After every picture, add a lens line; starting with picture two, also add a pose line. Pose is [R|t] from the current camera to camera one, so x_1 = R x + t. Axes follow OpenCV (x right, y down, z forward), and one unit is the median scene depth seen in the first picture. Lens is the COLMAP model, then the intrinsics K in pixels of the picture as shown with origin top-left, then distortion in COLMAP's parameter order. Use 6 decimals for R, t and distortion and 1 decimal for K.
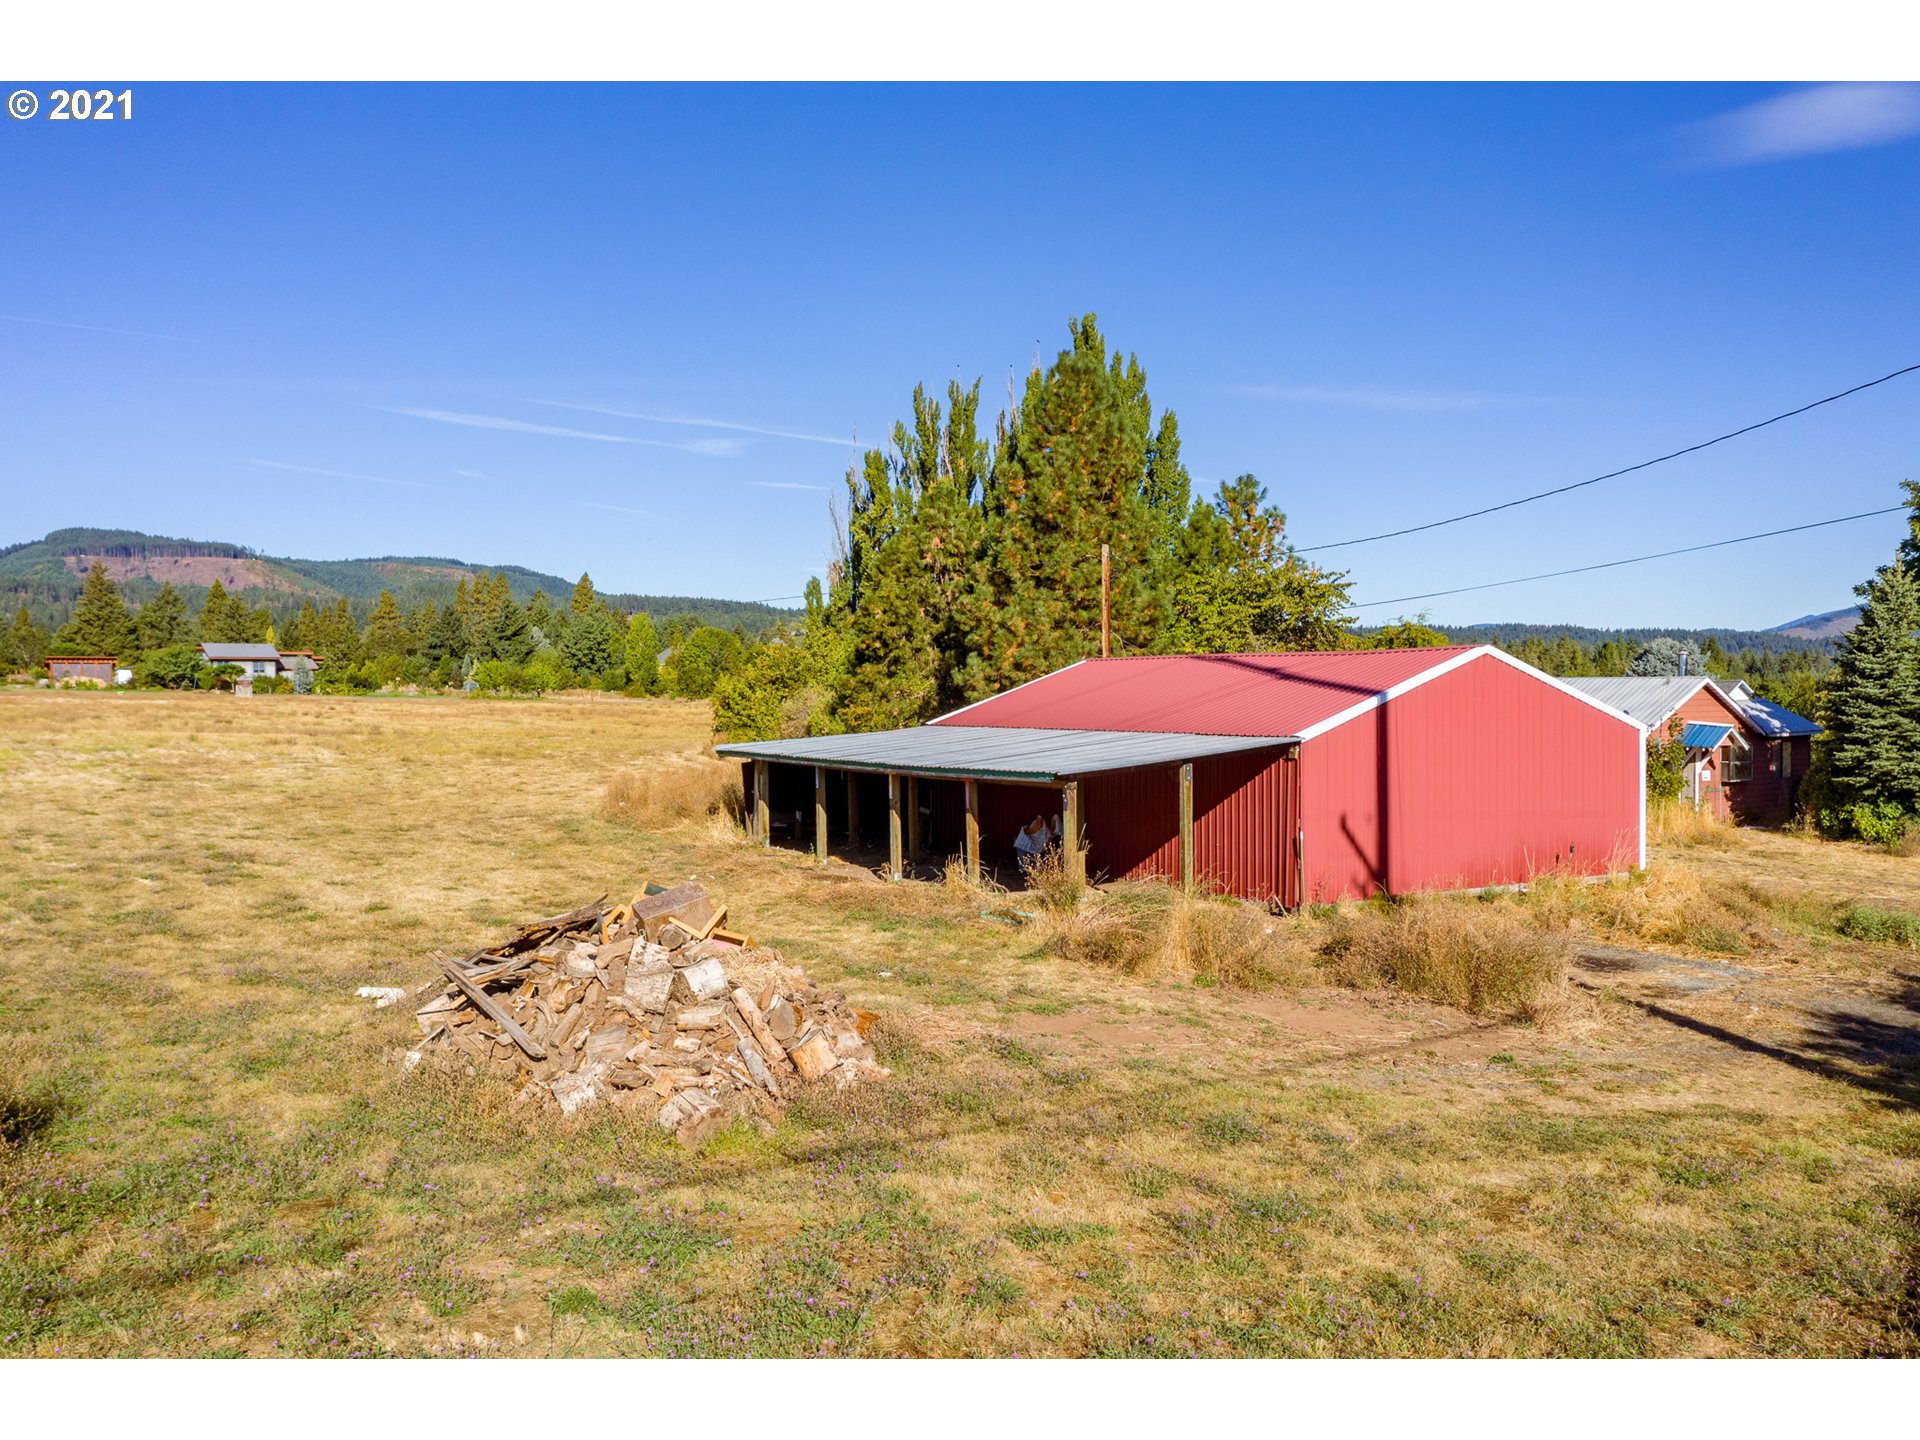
lens RADIAL K [[1550.0, 0, 968.3], [0, 1550.0, 735.9], [0, 0, 1]] dist [-0.002688, 0.006843]
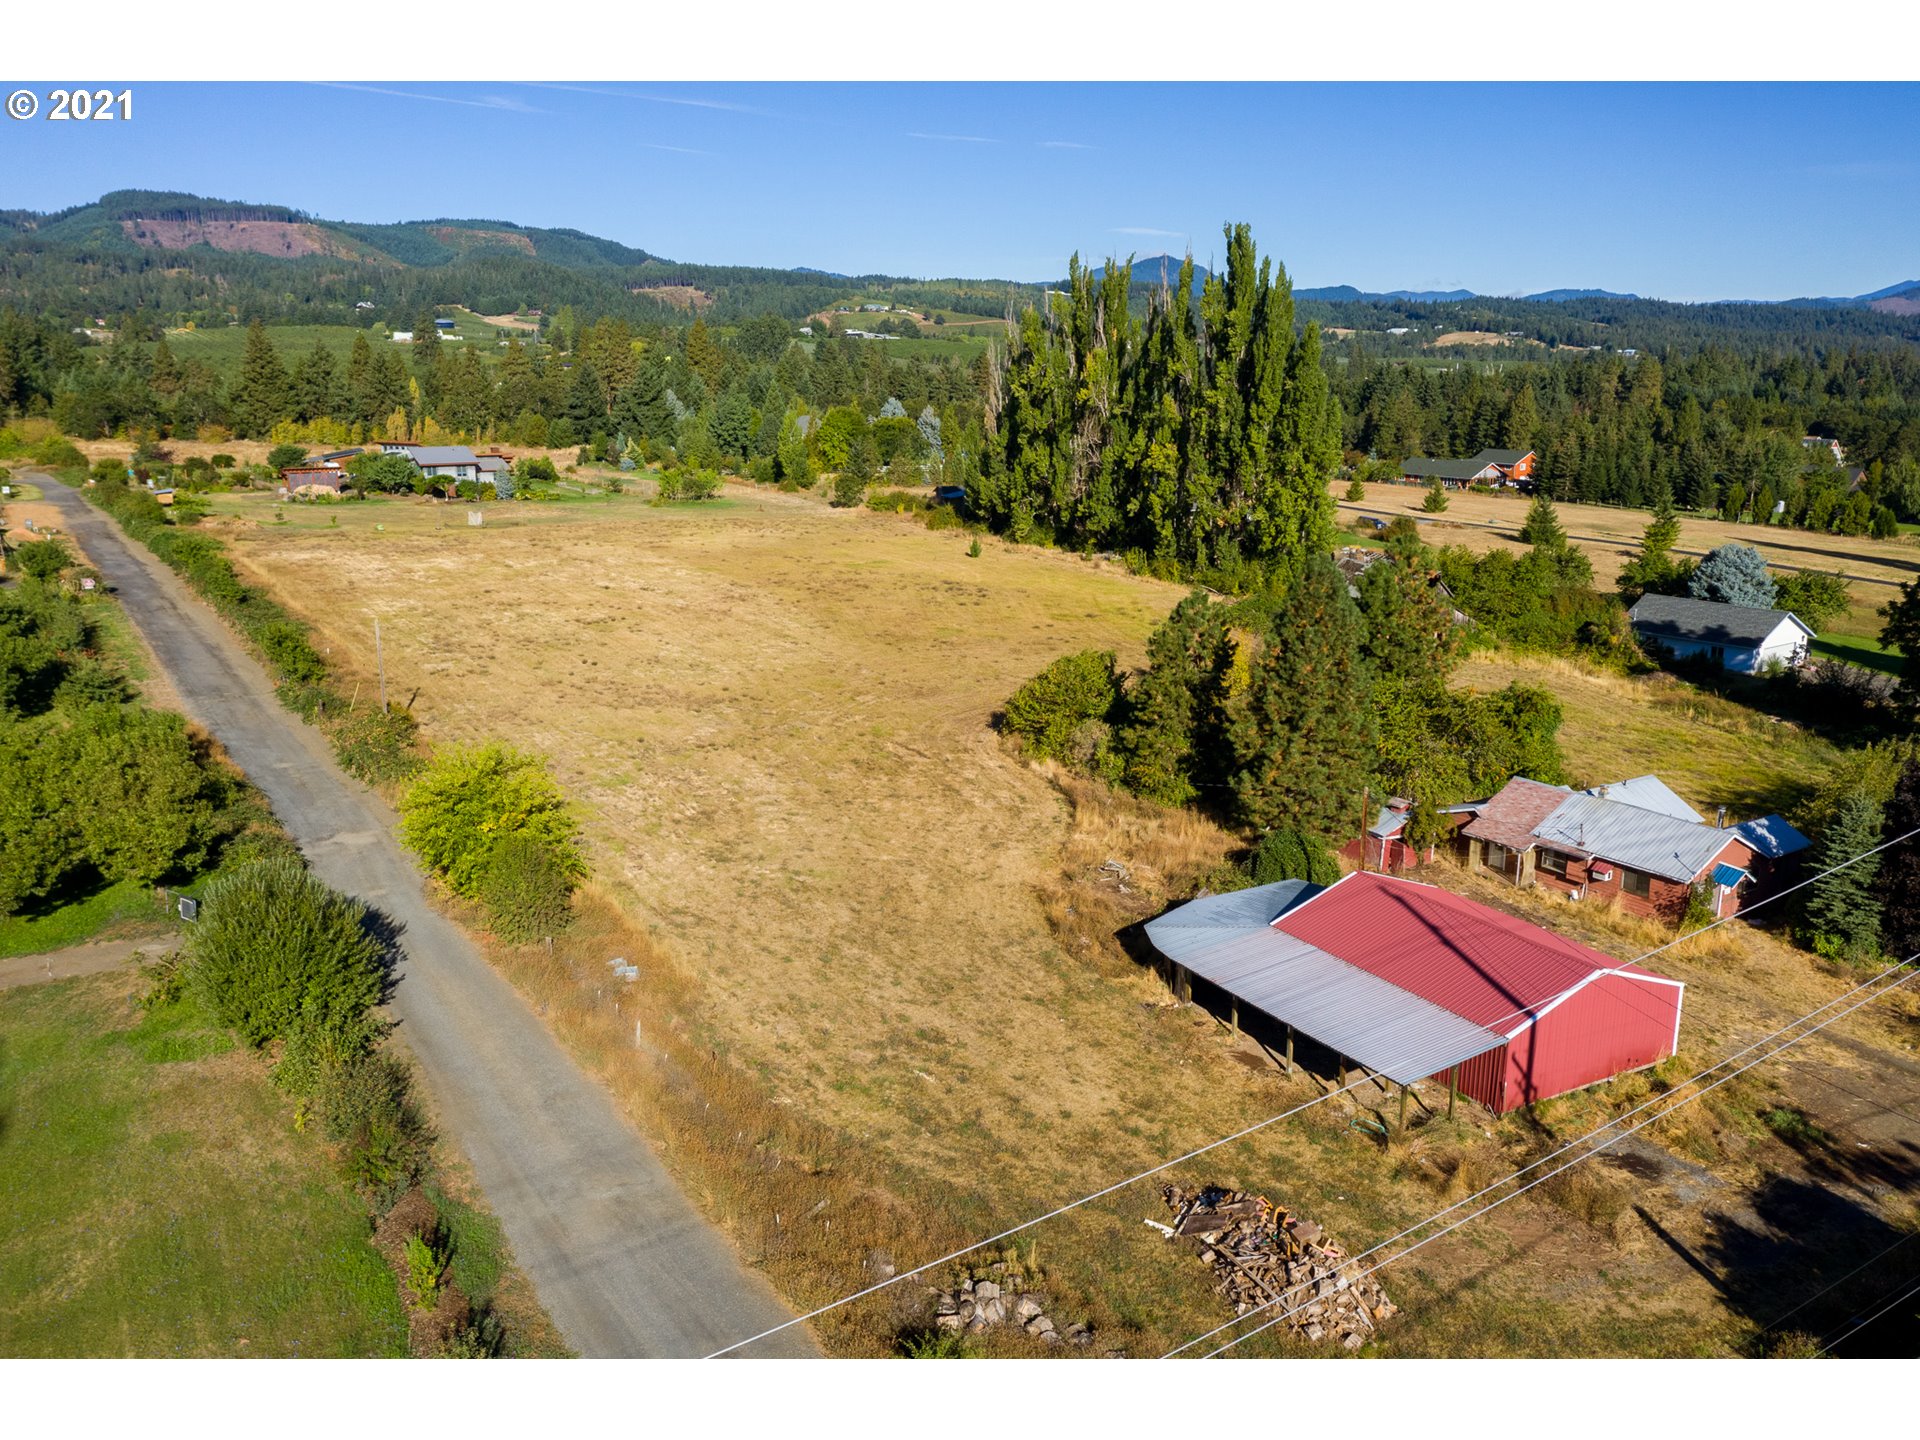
lens RADIAL K [[1550.0, 0, 963.0], [0, 1550.0, 693.1], [0, 0, 1]] dist [-0.002688, 0.006843]
pose [[0.999155, 0.013048, -0.038986, -0.054177], [-0.005599, 0.982649, 0.185390, -0.103242], [0.040728, -0.185015, 0.981891, -0.120308]]
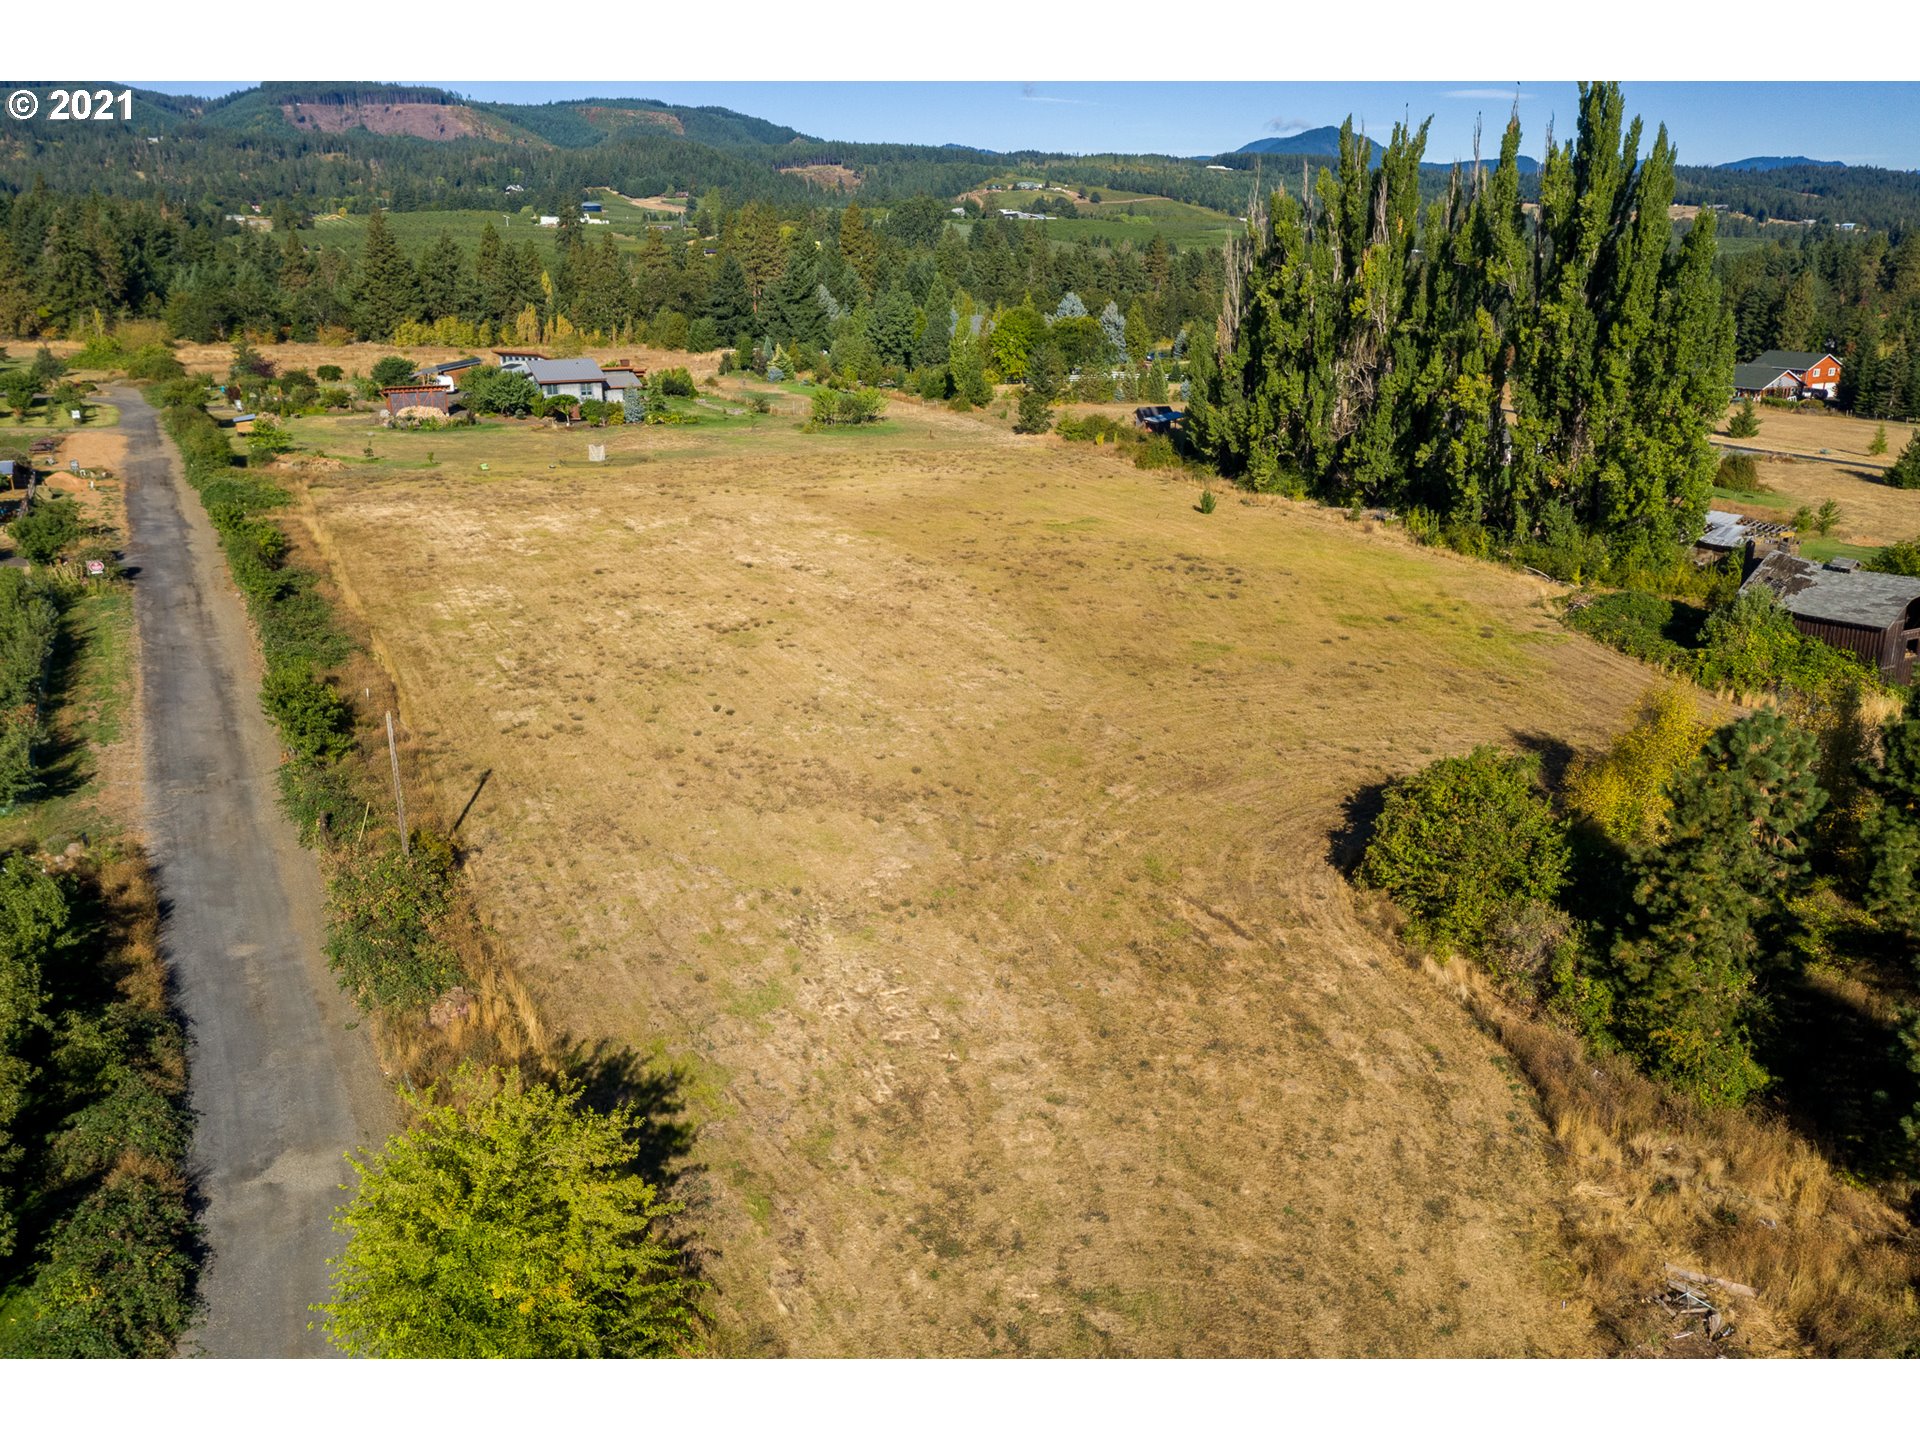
lens RADIAL K [[1550.0, 0, 962.7], [0, 1550.0, 697.7], [0, 0, 1]] dist [-0.002688, 0.006843]
pose [[0.991057, 0.035422, -0.128649, -0.101080], [-0.000818, 0.965717, 0.259598, -0.117337], [0.133434, -0.257171, 0.957109, 0.062555]]
